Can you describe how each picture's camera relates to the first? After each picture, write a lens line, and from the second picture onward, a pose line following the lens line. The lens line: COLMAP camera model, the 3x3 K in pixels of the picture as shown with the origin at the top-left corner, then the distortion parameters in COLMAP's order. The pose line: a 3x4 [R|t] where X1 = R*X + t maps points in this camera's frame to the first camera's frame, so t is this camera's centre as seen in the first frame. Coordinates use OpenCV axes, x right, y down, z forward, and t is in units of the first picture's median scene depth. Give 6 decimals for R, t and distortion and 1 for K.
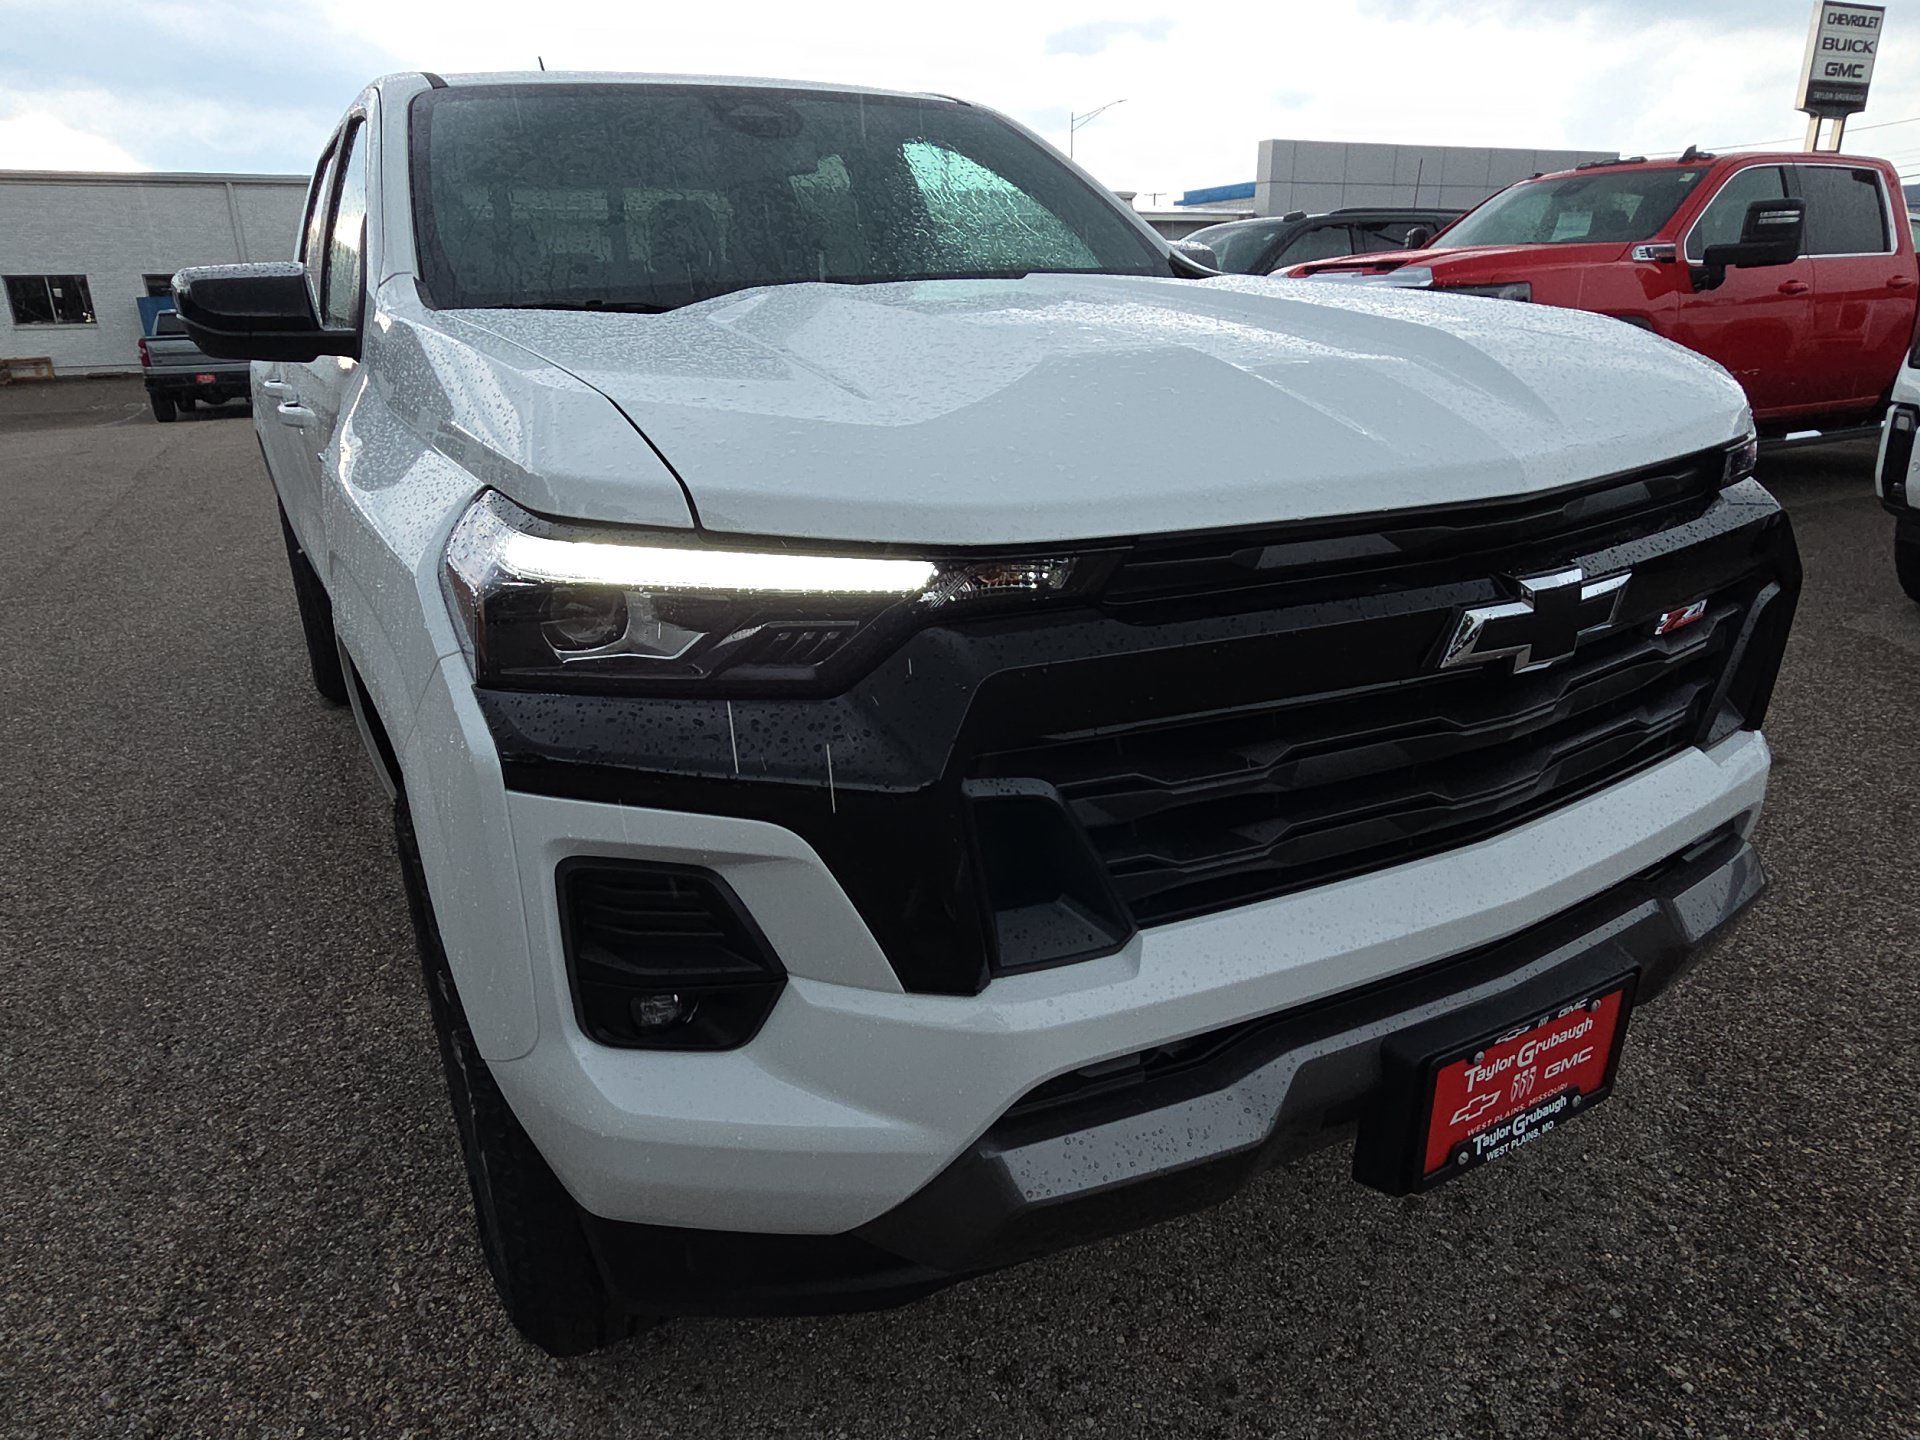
lens RADIAL K [[1242.4, 0, 945.0], [0, 1242.4, 733.8], [0, 0, 1]] dist [0.004014, -0.003120]
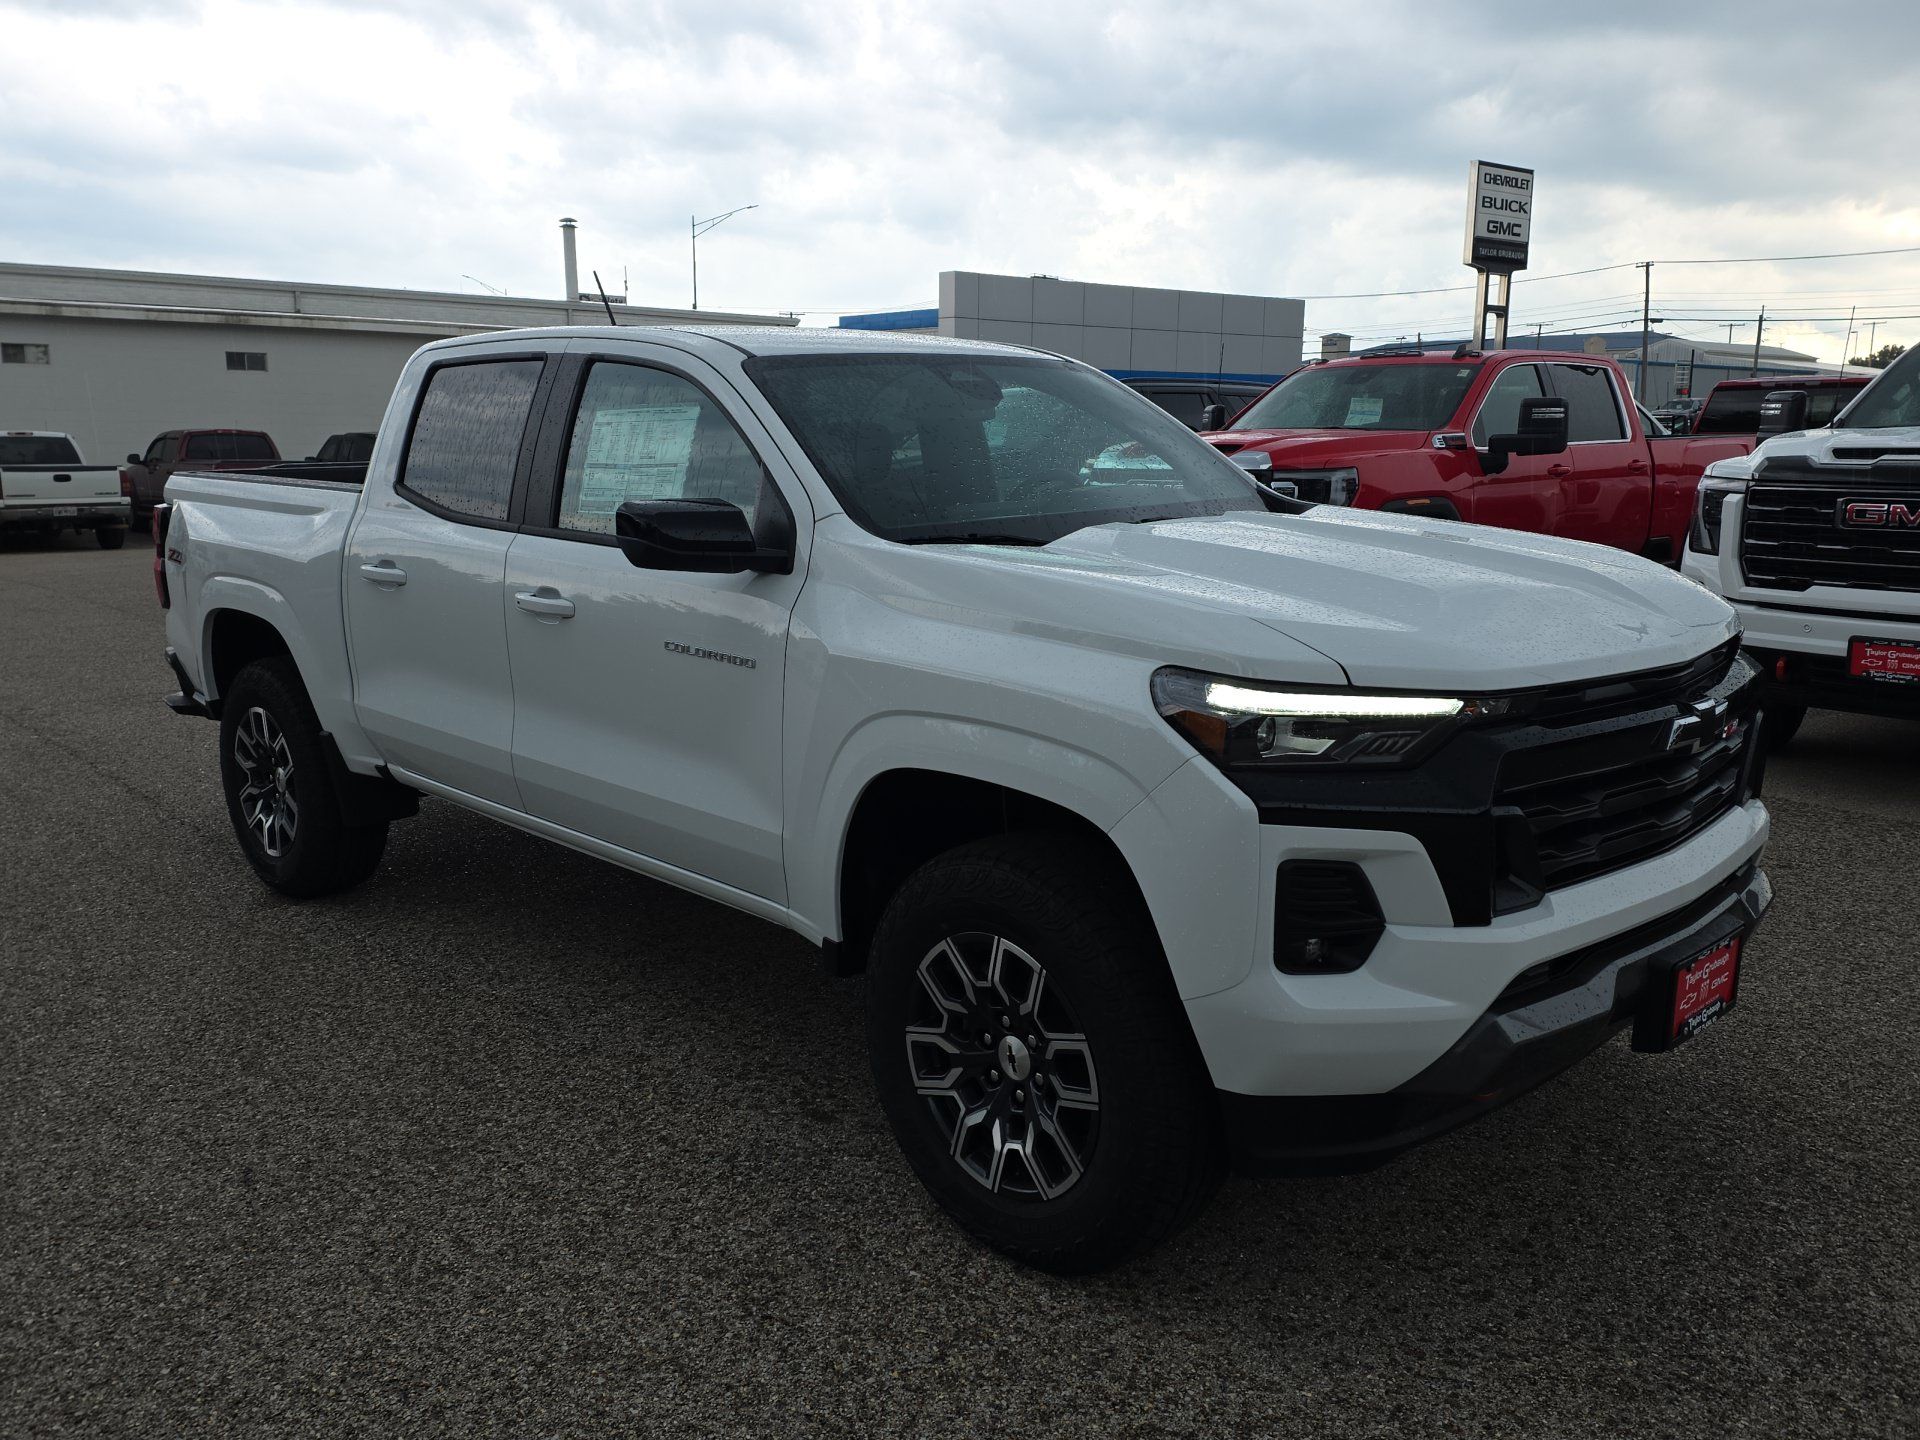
lens RADIAL K [[1575.2, 0, 958.4], [0, 1575.2, 705.3], [0, 0, 1]] dist [0.079356, -0.075117]
pose [[0.964570, -0.020051, 0.263063, -1.084214], [0.062617, 0.986015, -0.154445, 0.159202], [-0.256287, 0.165445, 0.952336, -0.904461]]
